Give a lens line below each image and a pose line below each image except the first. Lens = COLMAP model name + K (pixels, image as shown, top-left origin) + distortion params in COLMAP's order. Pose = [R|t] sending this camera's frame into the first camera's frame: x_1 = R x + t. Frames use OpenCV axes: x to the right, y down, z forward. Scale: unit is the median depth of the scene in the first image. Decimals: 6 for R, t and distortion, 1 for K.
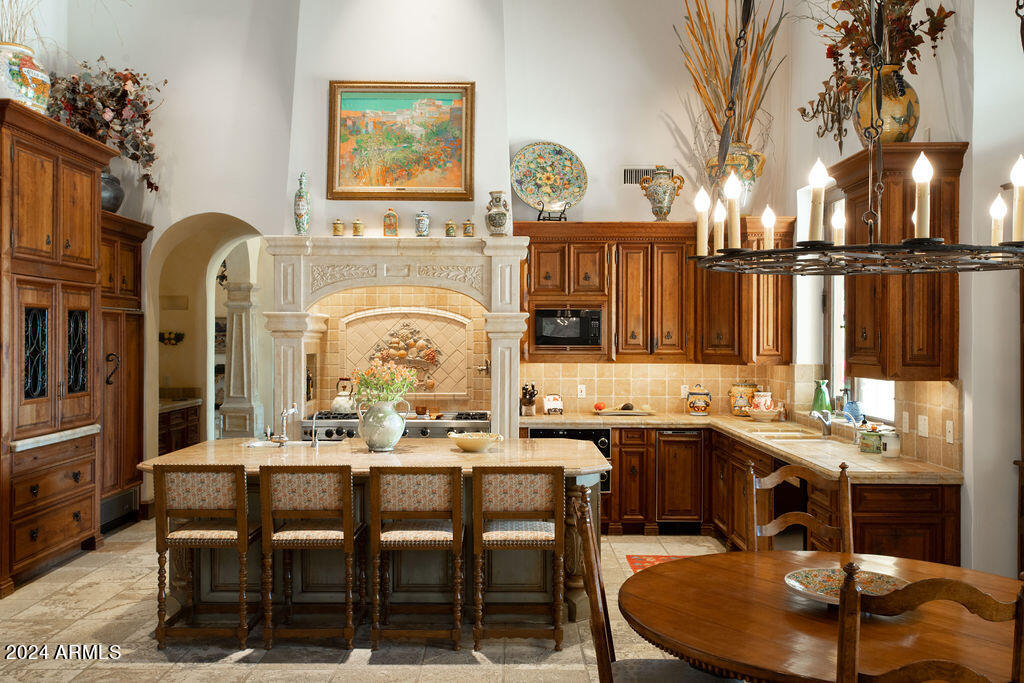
lens RADIAL K [[947.0, 0, 515.8], [0, 947.0, 340.5], [0, 0, 1]] dist [0.004538, 0.000000]
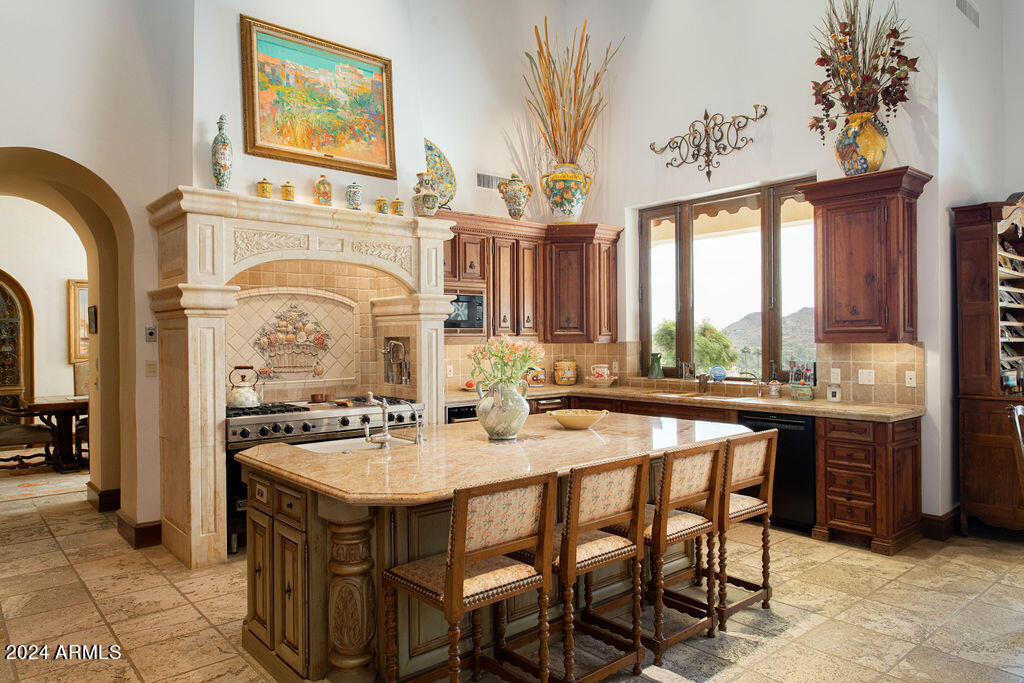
lens RADIAL K [[671.2, 0, 511.3], [0, 671.2, 336.4], [0, 0, 1]] dist [-0.003580, 0.001996]
pose [[0.759909, -0.008108, 0.649979, -0.406941], [0.011758, 0.999930, -0.001272, 0.016845], [-0.649923, 0.008609, 0.759951, 0.394536]]
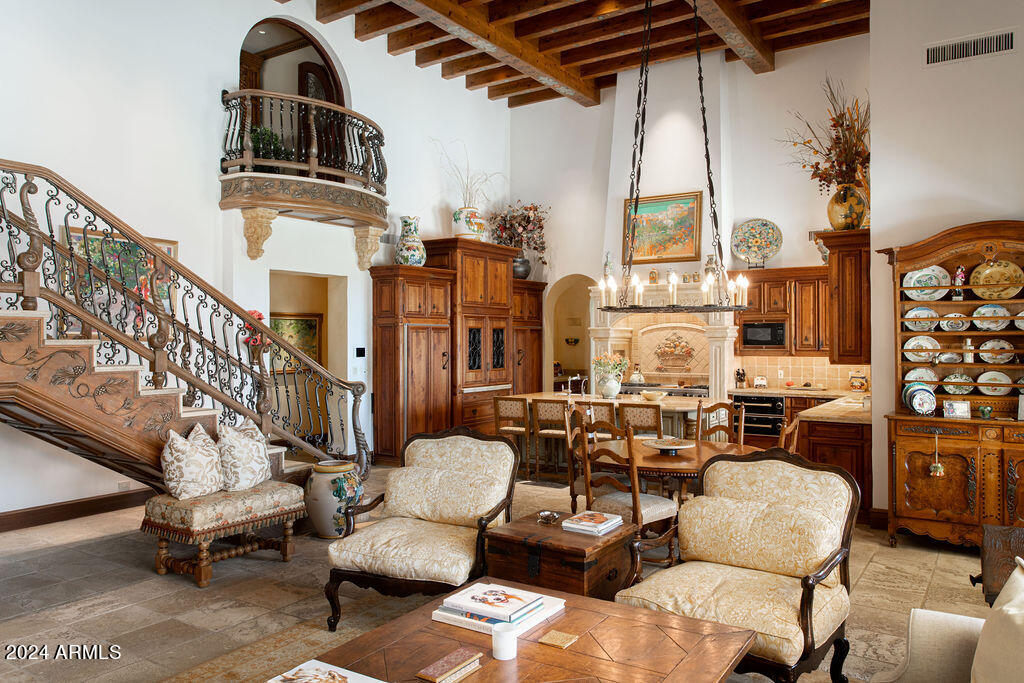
lens RADIAL K [[754.0, 0, 509.9], [0, 754.0, 340.1], [0, 0, 1]] dist [0.006822, 0.001084]
pose [[0.830433, -0.005342, -0.557093, 0.425841], [0.003412, 0.999984, -0.004502, 0.000576], [0.557108, 0.001838, 0.830438, -0.320189]]
